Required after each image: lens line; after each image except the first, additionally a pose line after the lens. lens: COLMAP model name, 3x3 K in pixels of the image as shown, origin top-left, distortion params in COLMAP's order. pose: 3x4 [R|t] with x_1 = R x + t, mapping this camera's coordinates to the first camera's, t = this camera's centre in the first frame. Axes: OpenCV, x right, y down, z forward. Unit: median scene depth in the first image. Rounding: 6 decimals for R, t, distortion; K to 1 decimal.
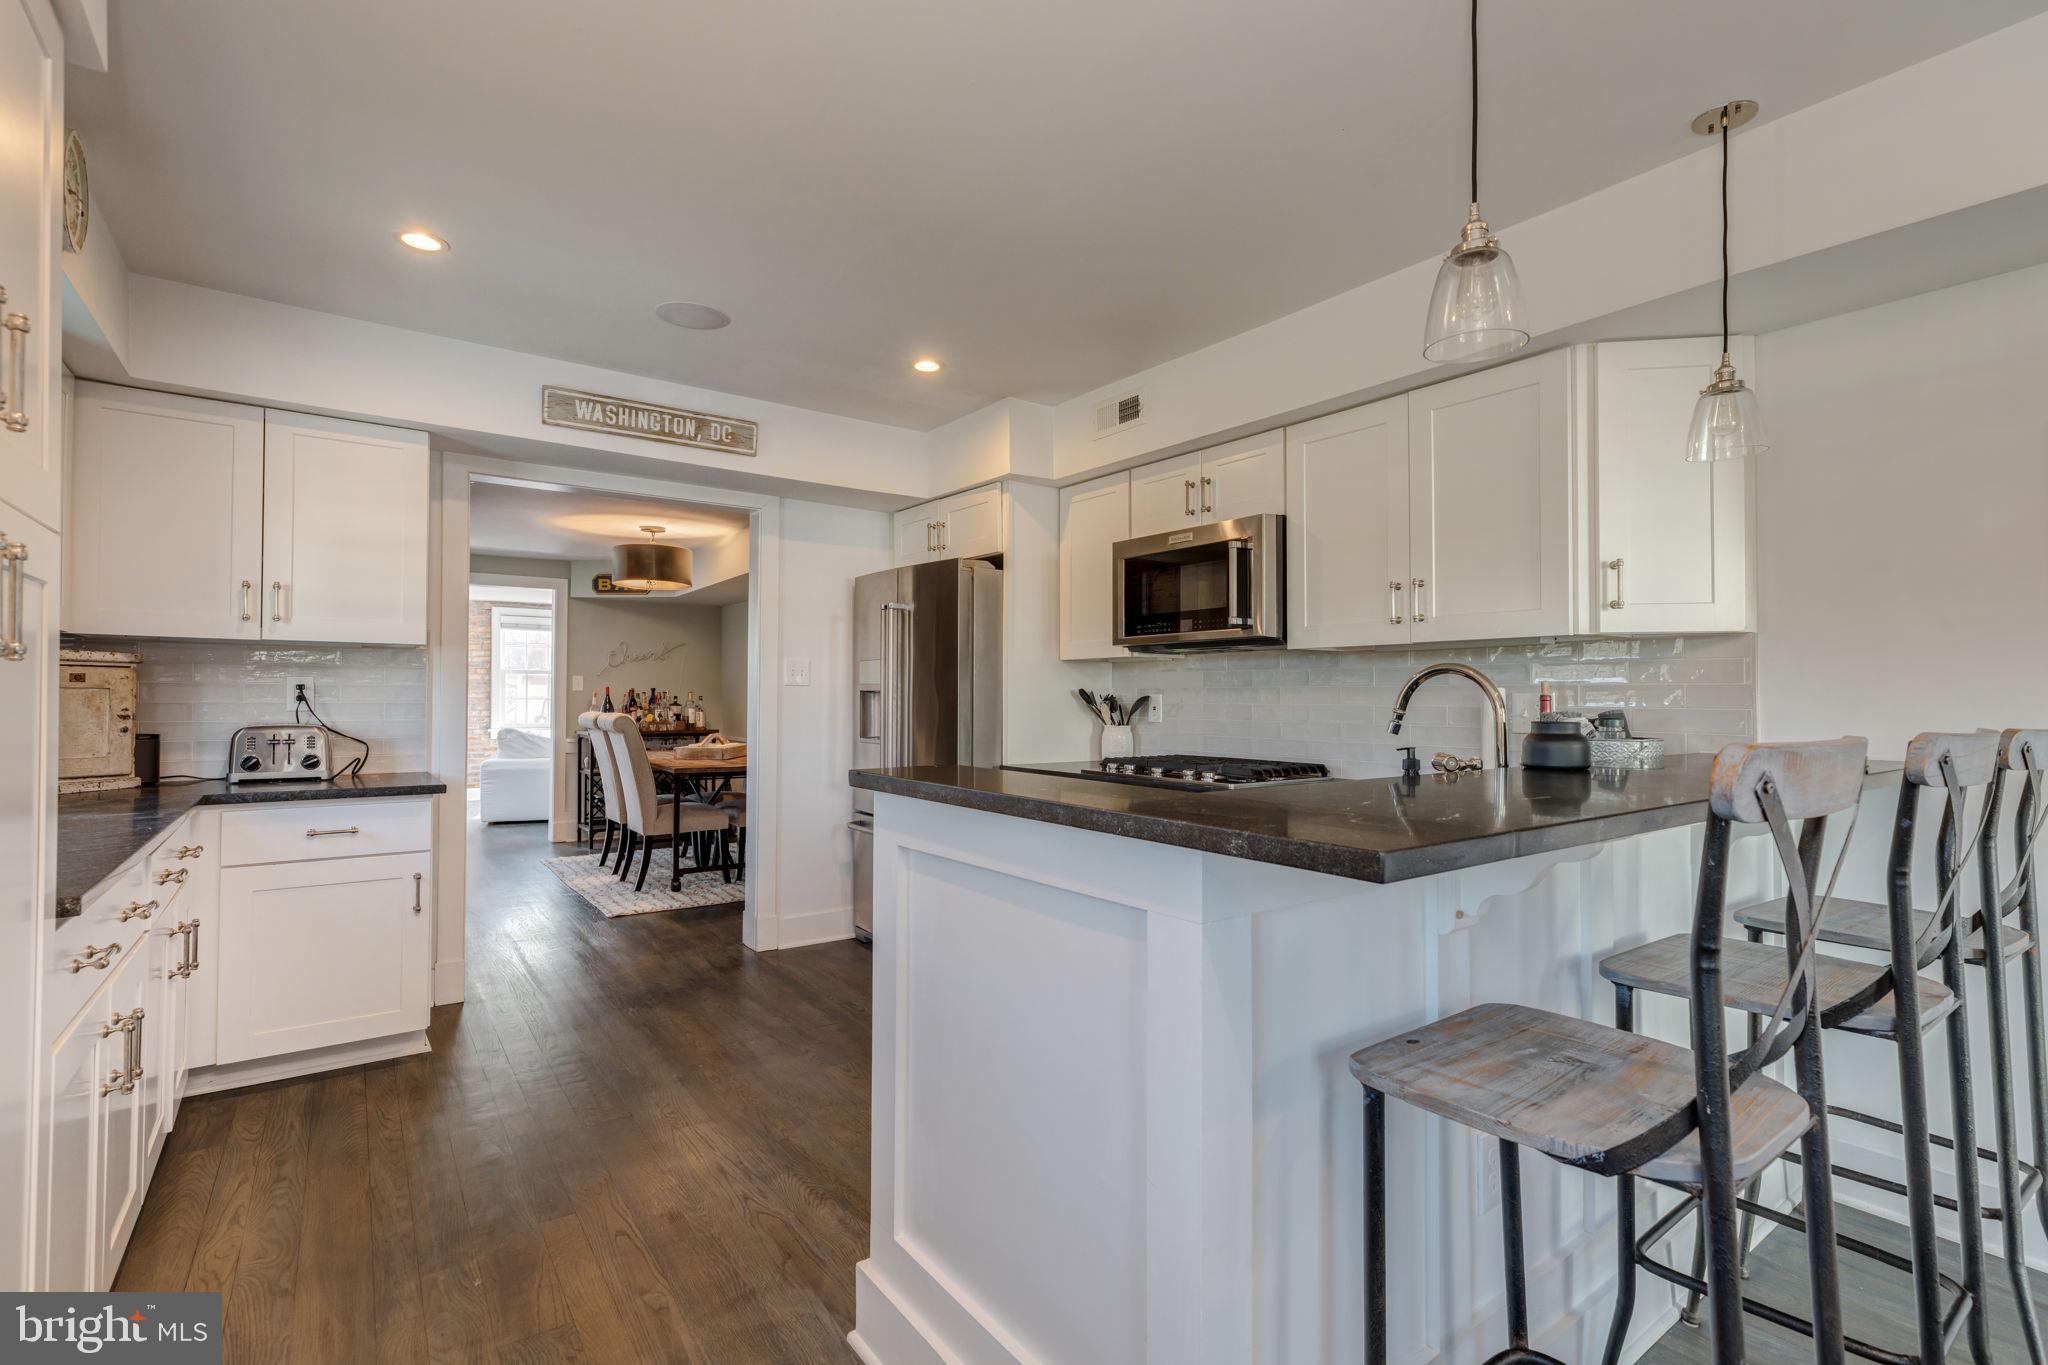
lens RADIAL K [[946.6, 0, 1020.8], [0, 946.6, 684.3], [0, 0, 1]] dist [0.001206, -0.000151]
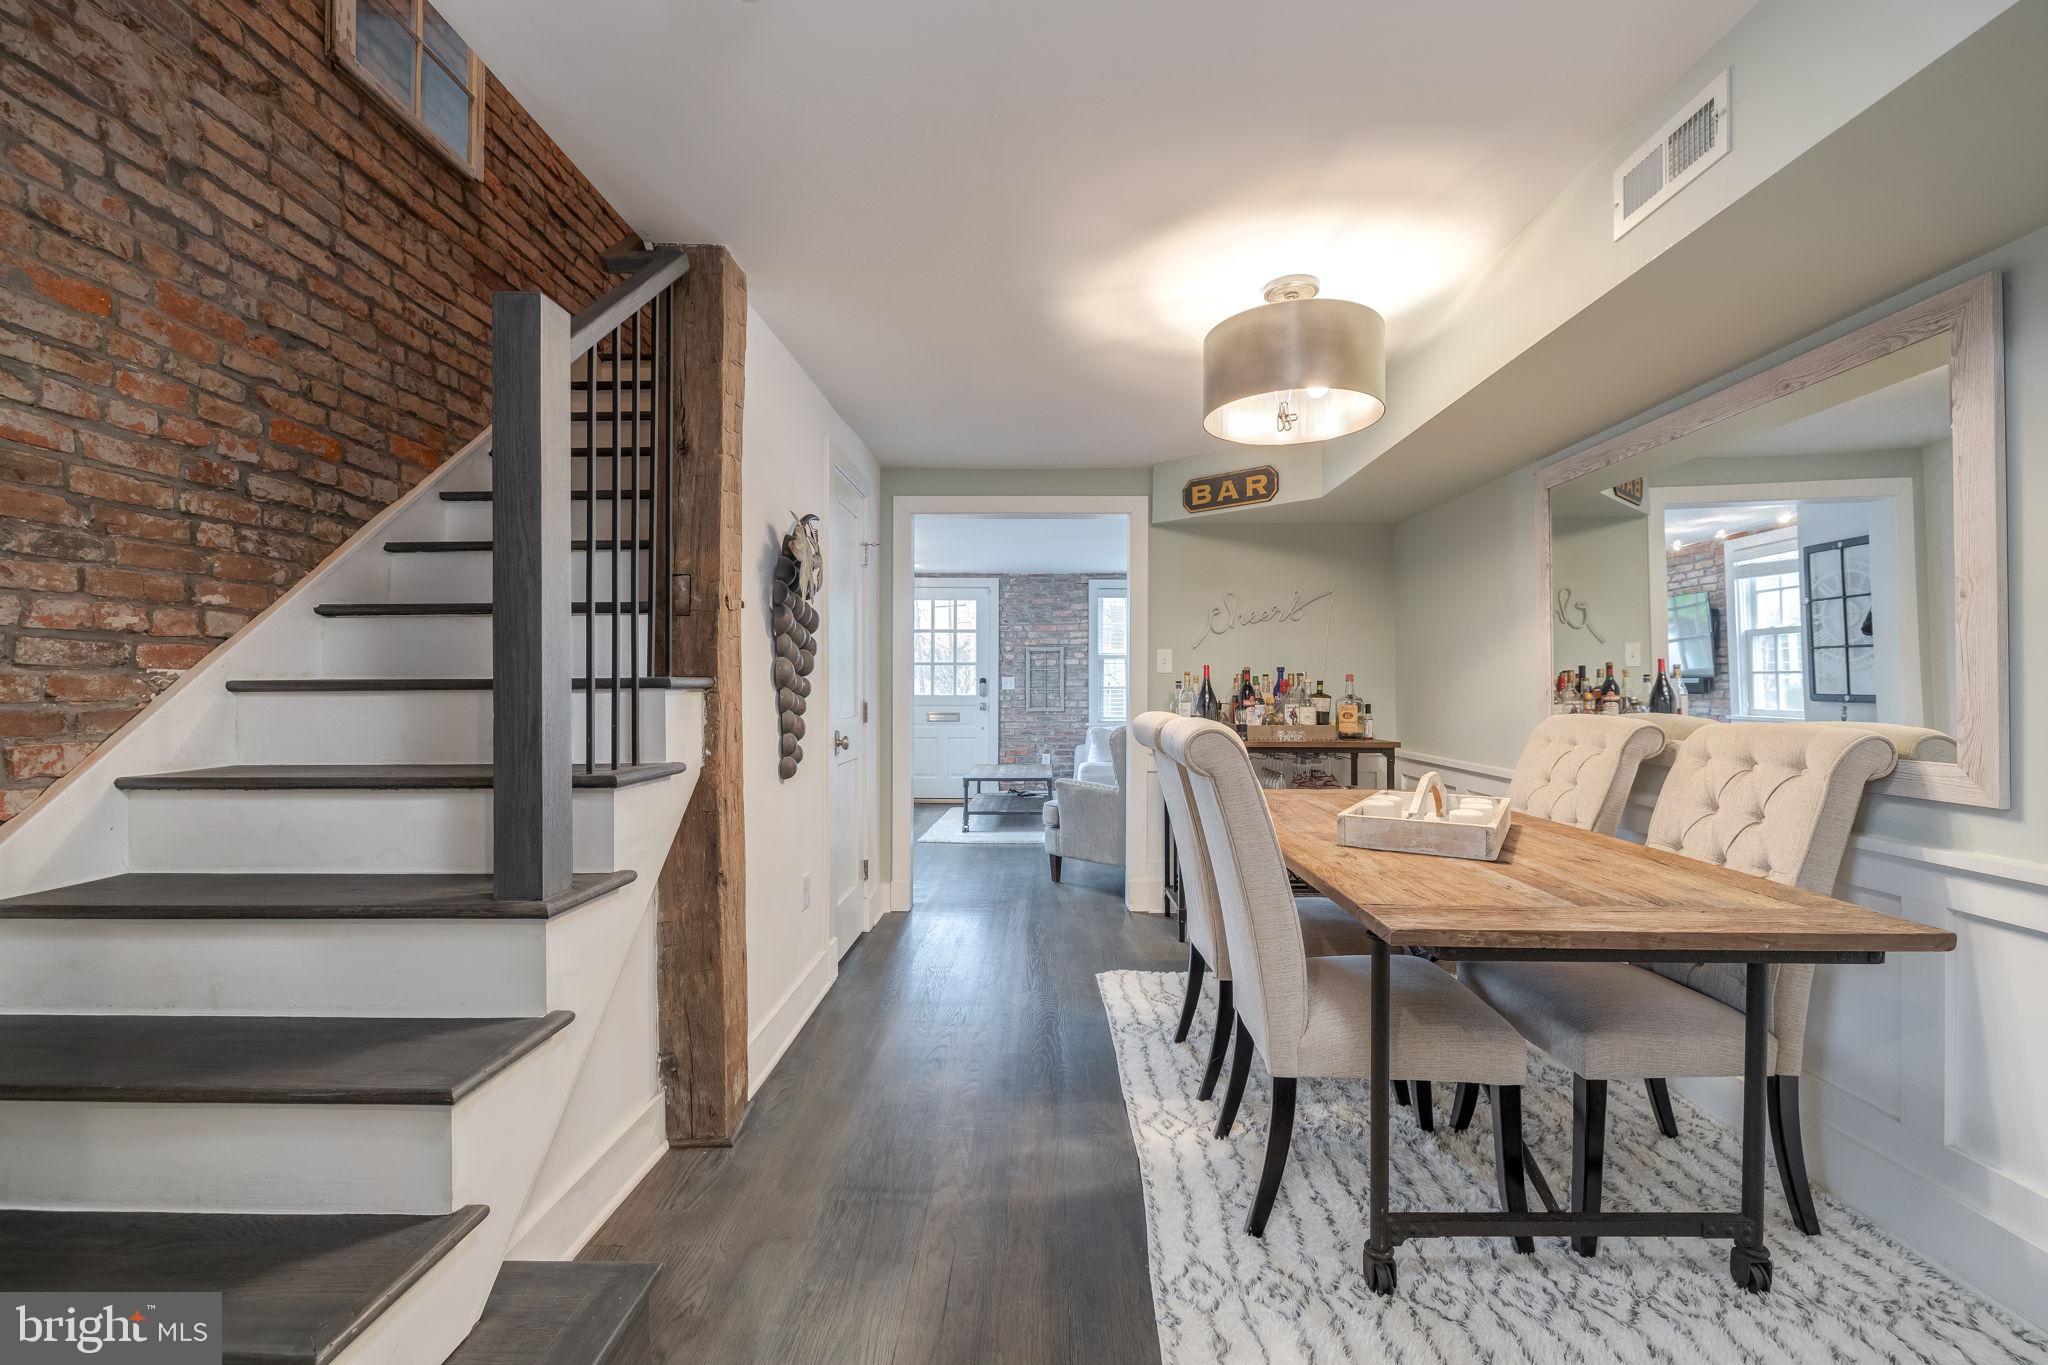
lens RADIAL K [[865.5, 0, 1031.4], [0, 865.5, 670.3], [0, 0, 1]] dist [-0.000743, -0.001052]
pose [[0.804260, -0.012793, -0.594139, -0.497859], [0.009084, 0.999916, -0.009233, 0.024048], [0.594208, 0.002028, 0.804309, 1.222304]]
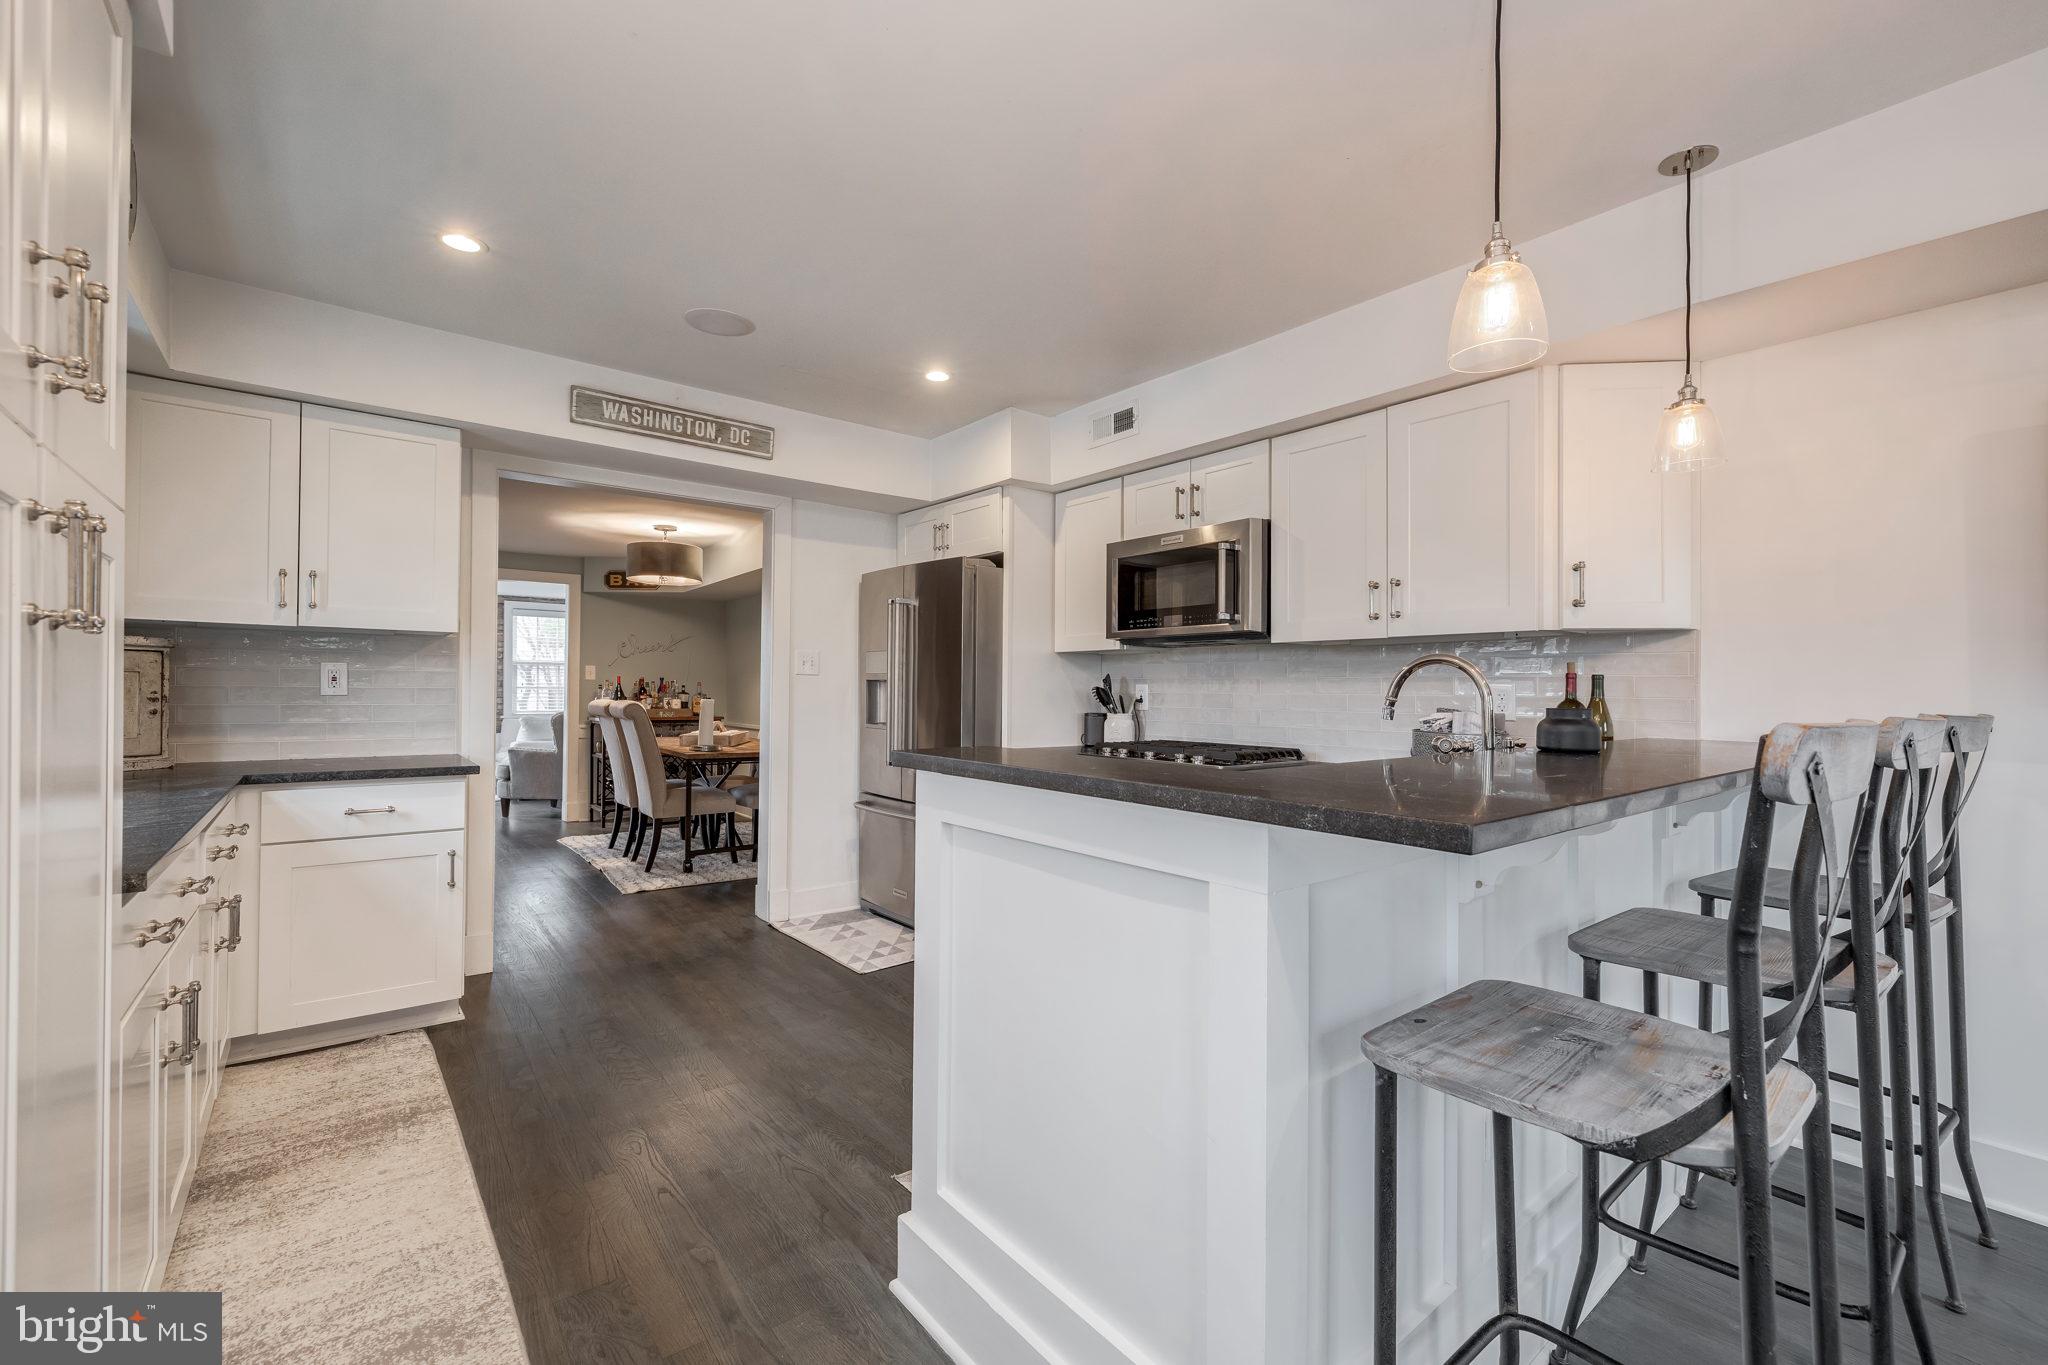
lens RADIAL K [[865.5, 0, 1028.8], [0, 865.5, 684.3], [0, 0, 1]] dist [-0.000743, -0.001052]
pose [[0.999114, 0.005952, 0.041658, -0.039227], [-0.006263, 0.999954, 0.007324, 0.004962], [-0.041612, -0.007579, 0.999105, 0.017990]]
